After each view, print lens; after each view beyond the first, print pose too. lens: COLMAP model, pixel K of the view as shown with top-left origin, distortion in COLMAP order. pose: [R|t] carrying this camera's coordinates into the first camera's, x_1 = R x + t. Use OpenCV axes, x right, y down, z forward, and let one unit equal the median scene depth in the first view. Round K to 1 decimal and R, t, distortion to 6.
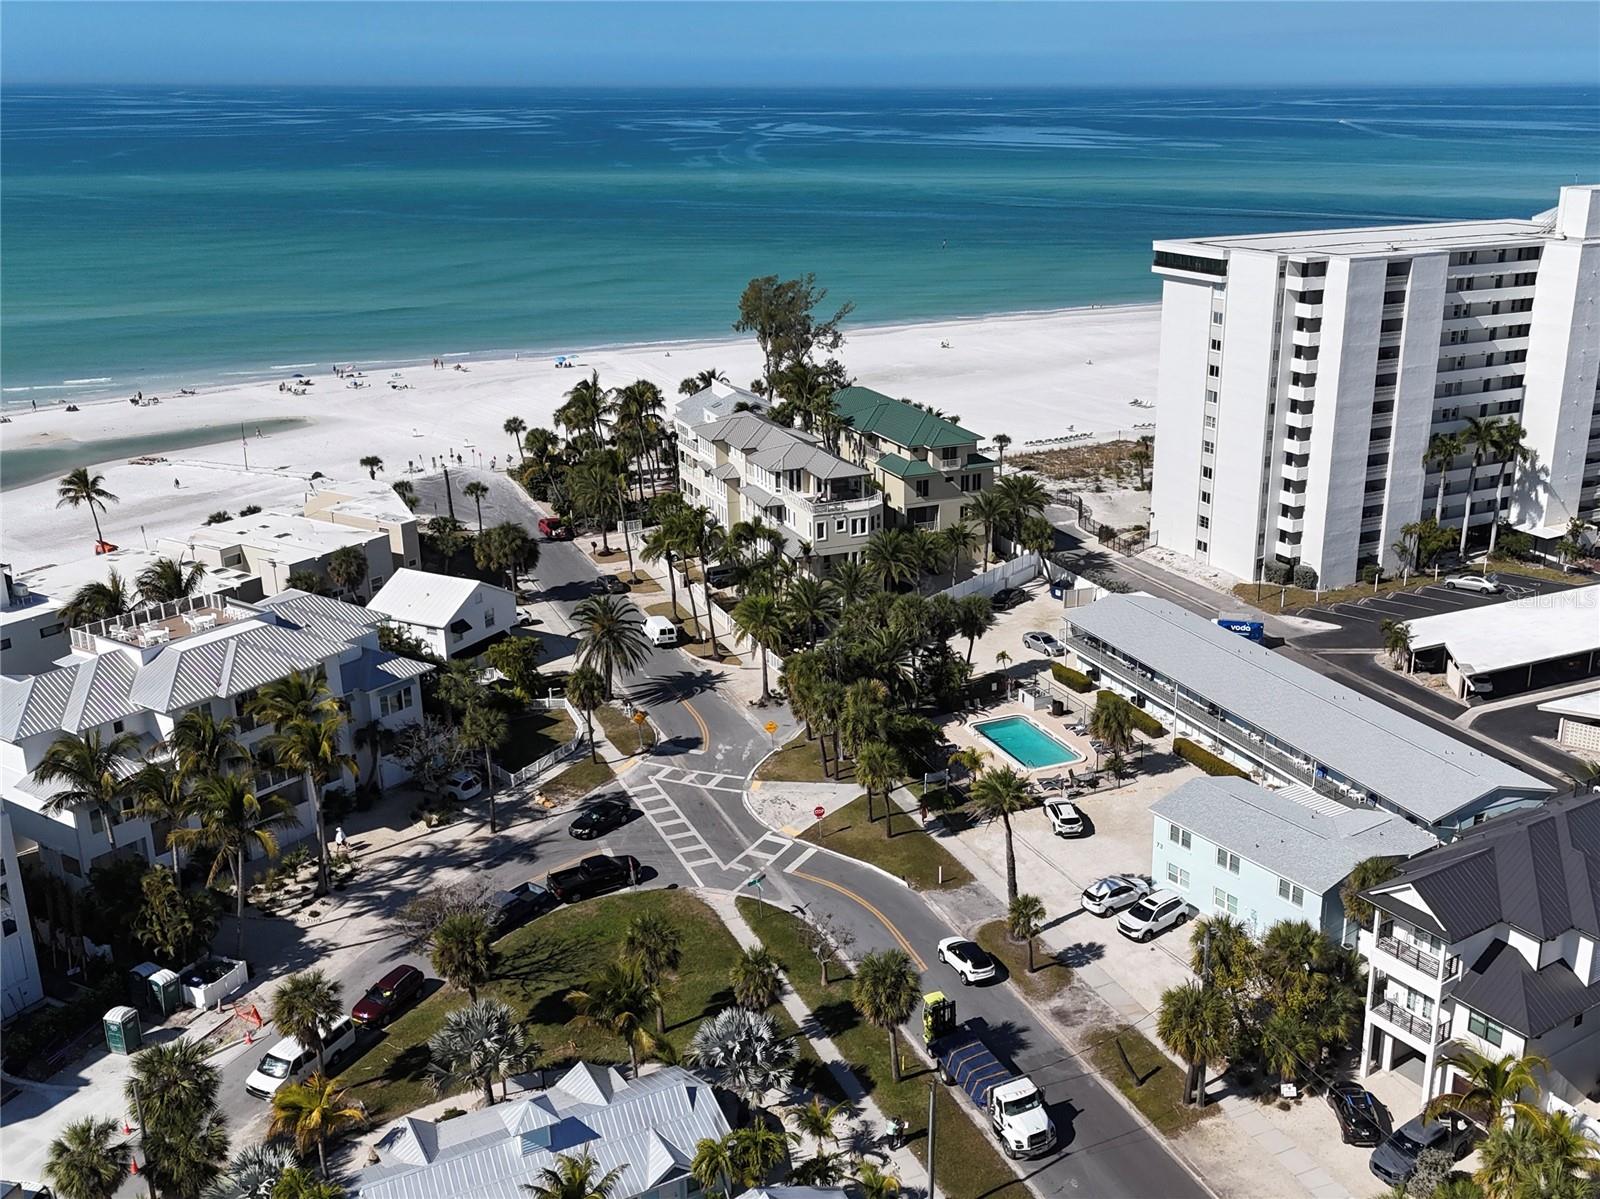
lens RADIAL K [[1527.5, 0, 873.4], [0, 1527.5, 601.9], [0, 0, 1]] dist [0.018947, 0.001100]
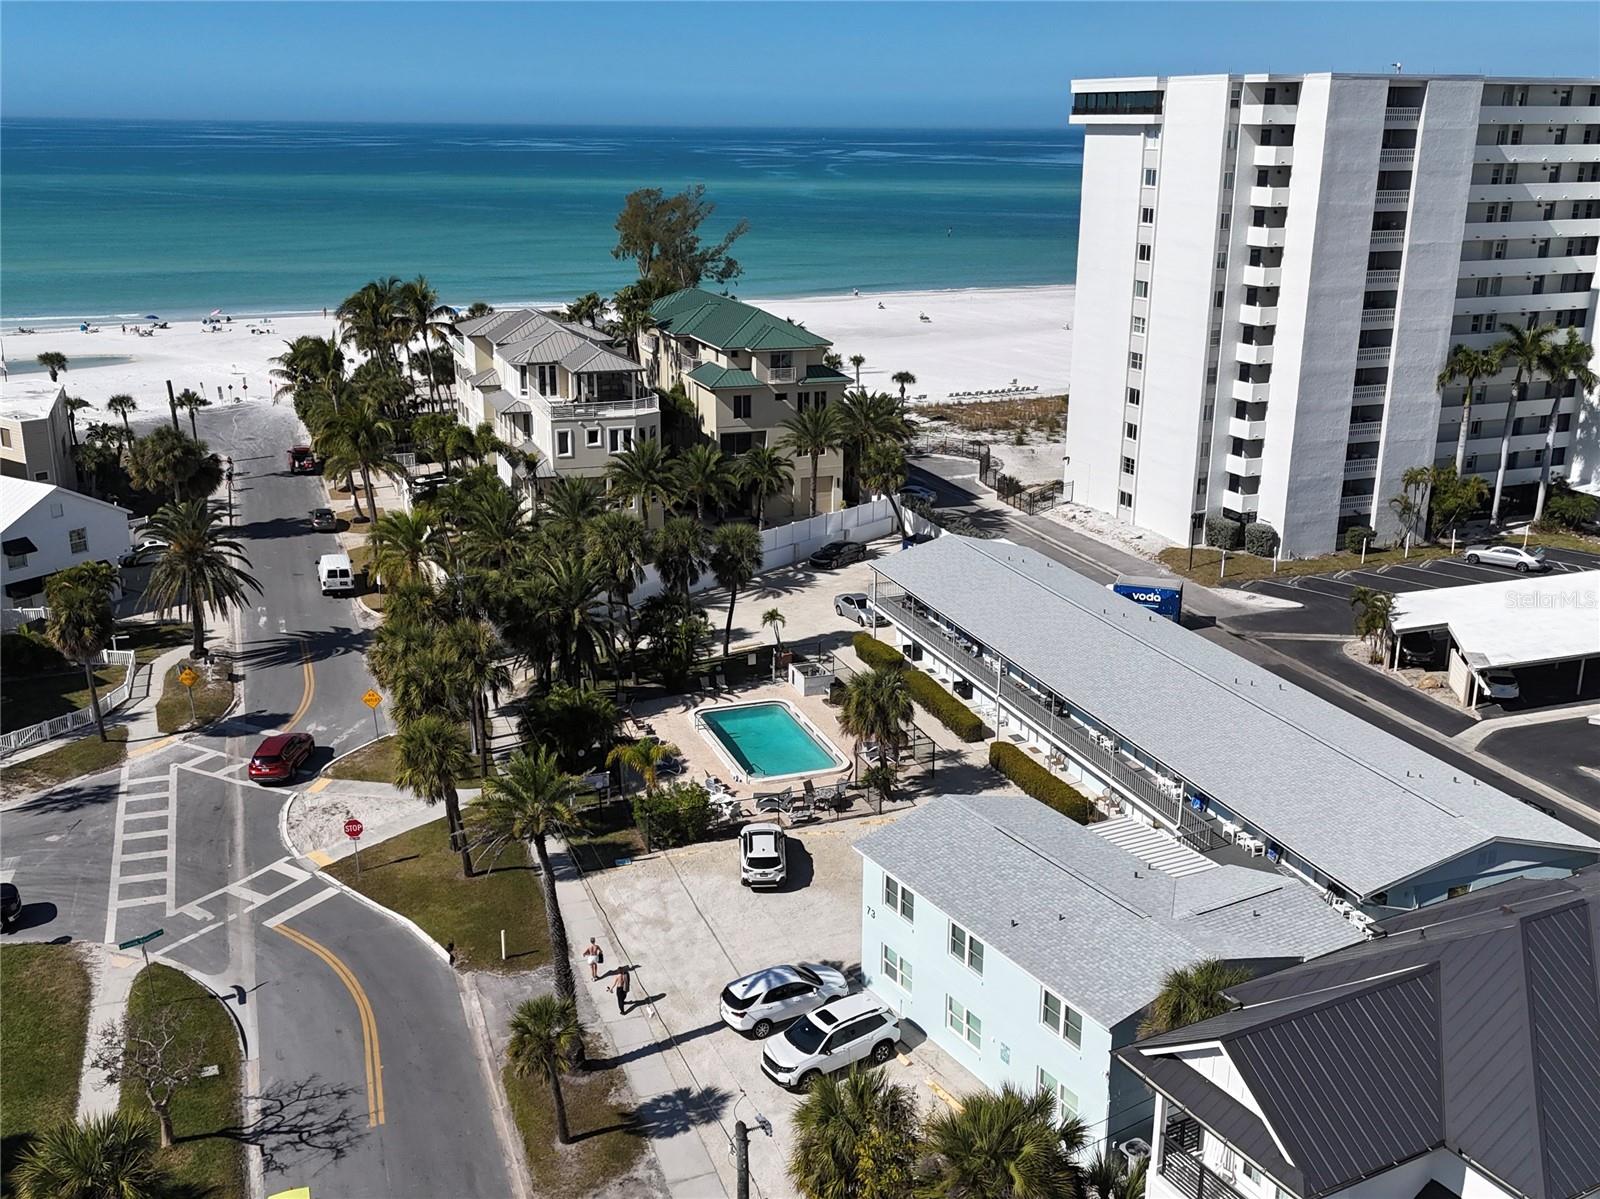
lens RADIAL K [[1549.0, 0, 800.0], [0, 1549.0, 599.5], [0, 0, 1]] dist [0.029857, 0.014945]
pose [[0.996400, 0.037204, -0.076177, 0.138947], [-0.039070, 0.998968, -0.023144, 0.040547], [0.075237, 0.026037, 0.996826, 0.295960]]
